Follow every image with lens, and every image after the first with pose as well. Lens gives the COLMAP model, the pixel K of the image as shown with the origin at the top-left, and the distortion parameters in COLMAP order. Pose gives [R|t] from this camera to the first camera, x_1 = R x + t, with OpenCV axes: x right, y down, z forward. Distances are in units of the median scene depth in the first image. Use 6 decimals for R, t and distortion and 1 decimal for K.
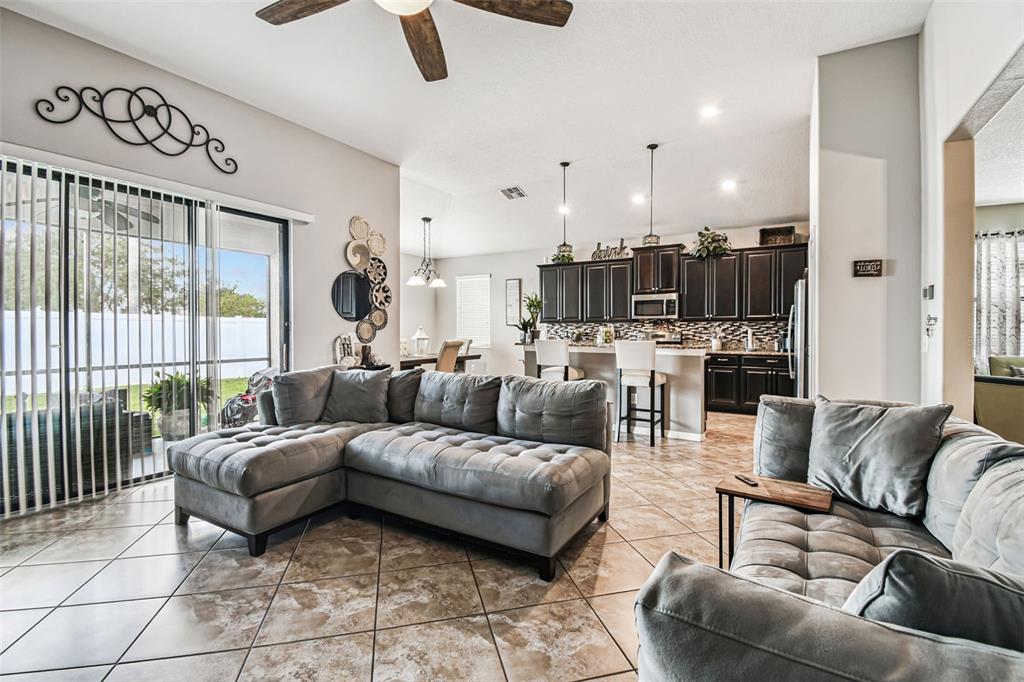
lens RADIAL K [[461.1, 0, 512.6], [0, 461.1, 335.8], [0, 0, 1]] dist [0.013853, -0.000422]
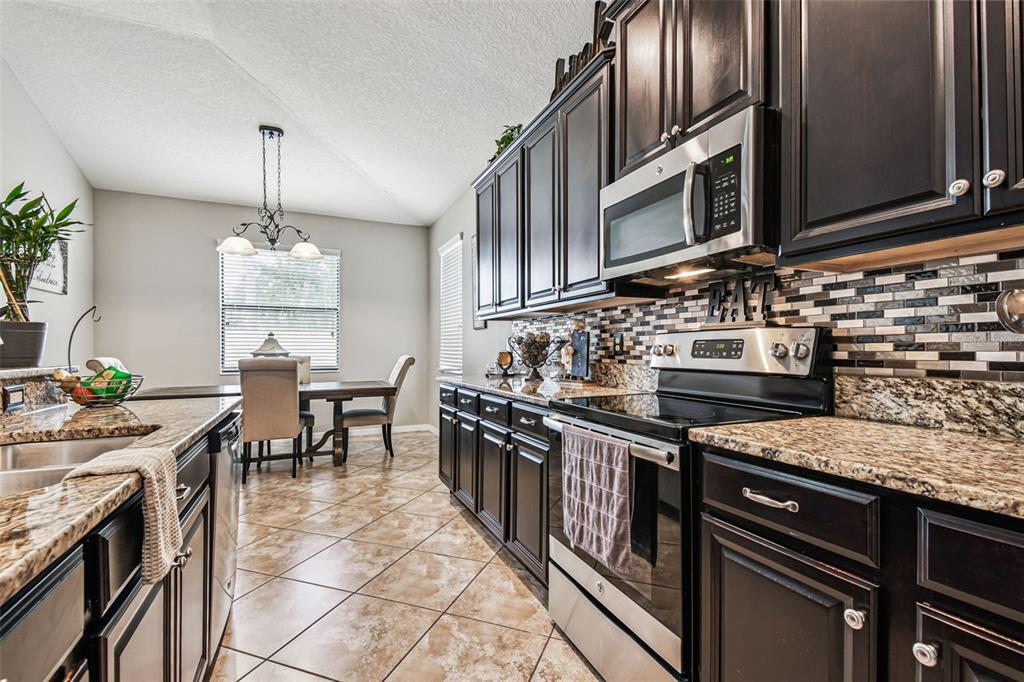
lens RADIAL K [[461.1, 0, 520.5], [0, 461.1, 344.7], [0, 0, 1]] dist [0.013853, -0.000422]
pose [[0.826223, -0.005323, -0.563318, 0.370023], [-0.004319, 0.999866, -0.015783, 0.003242], [0.563327, 0.015473, 0.826089, 0.775798]]
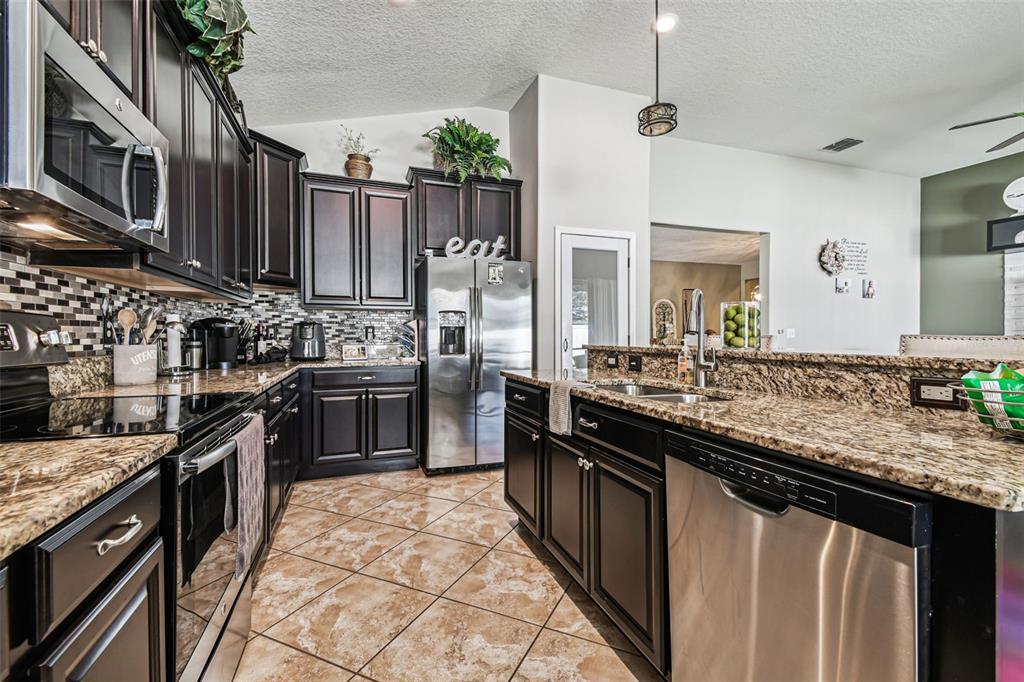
lens RADIAL K [[461.1, 0, 512.9], [0, 461.1, 340.1], [0, 0, 1]] dist [0.013853, -0.000422]
pose [[-0.771120, -0.001559, 0.636688, 0.088381], [0.009641, 0.999854, 0.014125, 0.001791], [-0.636617, 0.017031, -0.770992, 1.026472]]
